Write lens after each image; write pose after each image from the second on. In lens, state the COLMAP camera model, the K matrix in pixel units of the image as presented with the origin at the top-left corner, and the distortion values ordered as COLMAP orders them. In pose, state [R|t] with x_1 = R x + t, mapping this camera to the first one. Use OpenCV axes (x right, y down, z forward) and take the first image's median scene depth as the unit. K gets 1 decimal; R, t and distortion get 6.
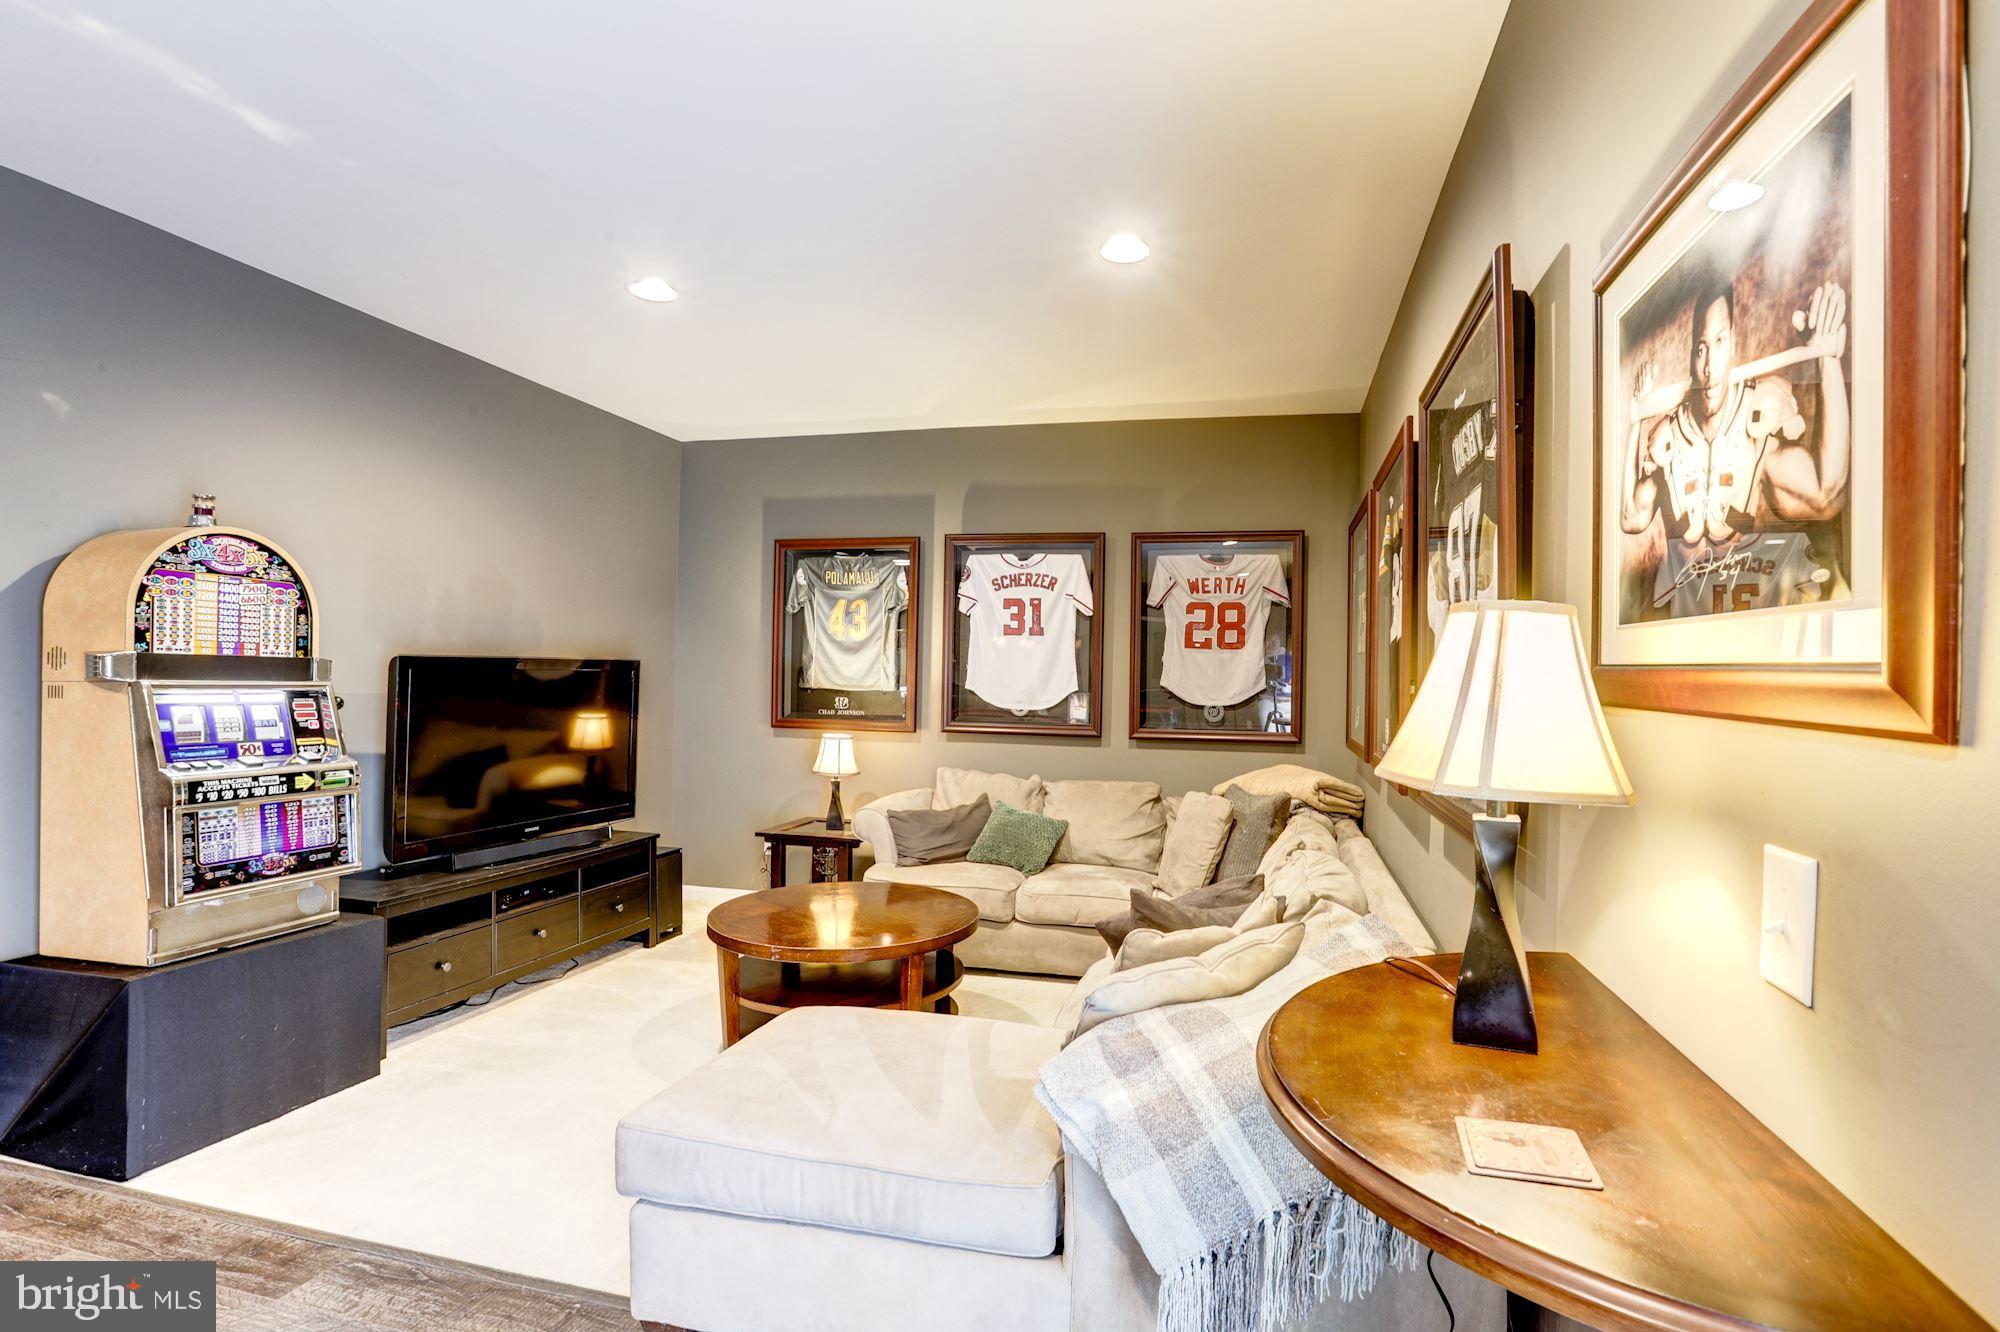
lens RADIAL K [[922.1, 0, 1010.3], [0, 922.1, 664.2], [0, 0, 1]] dist [-0.031724, 0.011243]
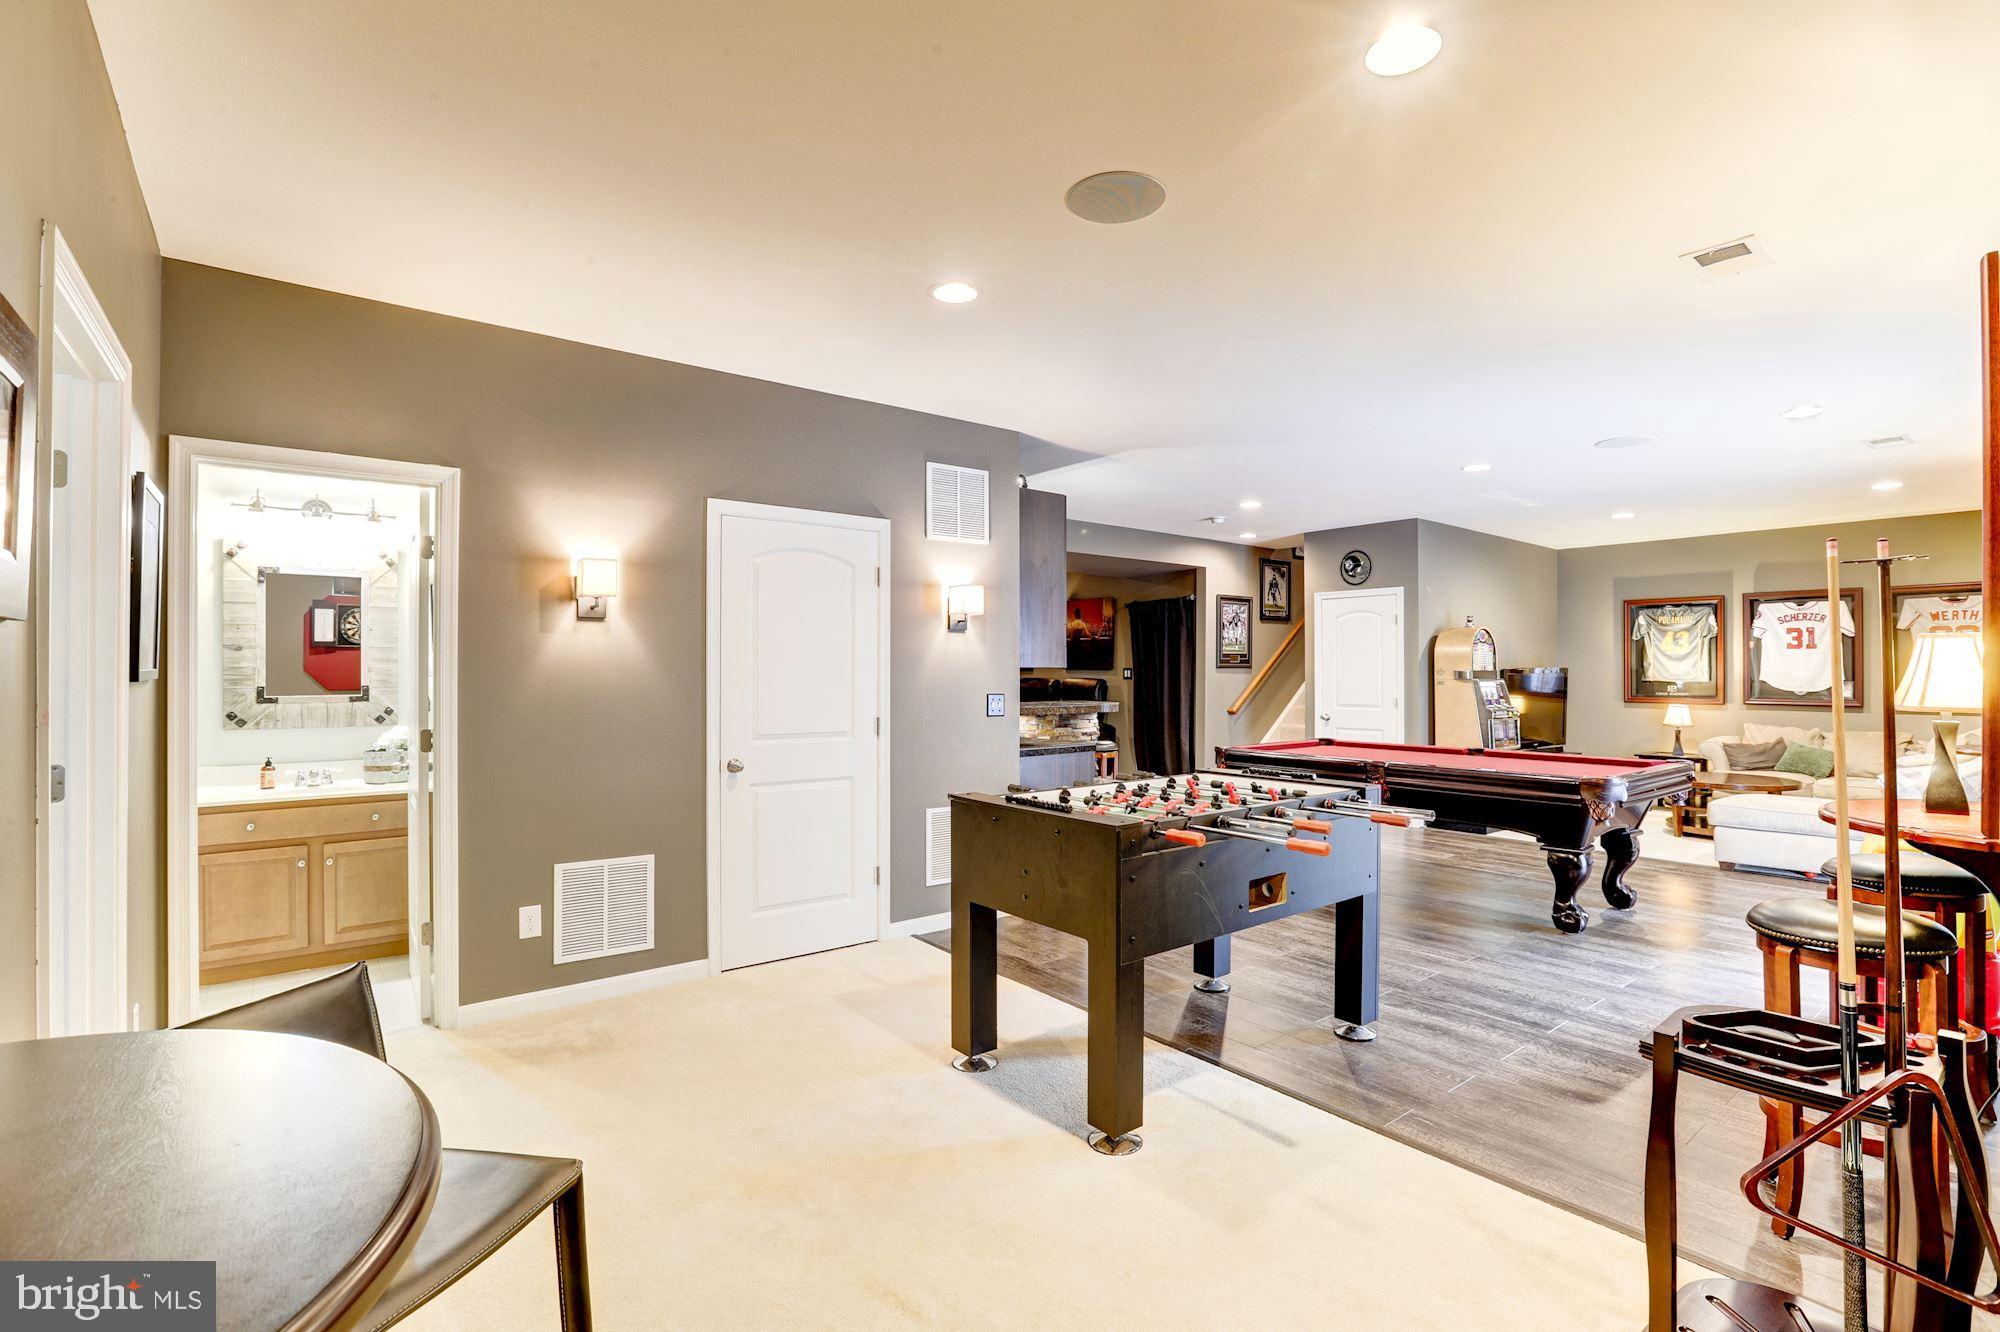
lens RADIAL K [[922.1, 0, 1010.3], [0, 922.1, 664.2], [0, 0, 1]] dist [-0.031724, 0.011243]
pose [[0.820937, -0.023329, -0.570542, -0.237212], [0.022982, 0.999705, -0.007810, -0.023113], [0.570556, -0.006701, 0.821231, -1.257468]]
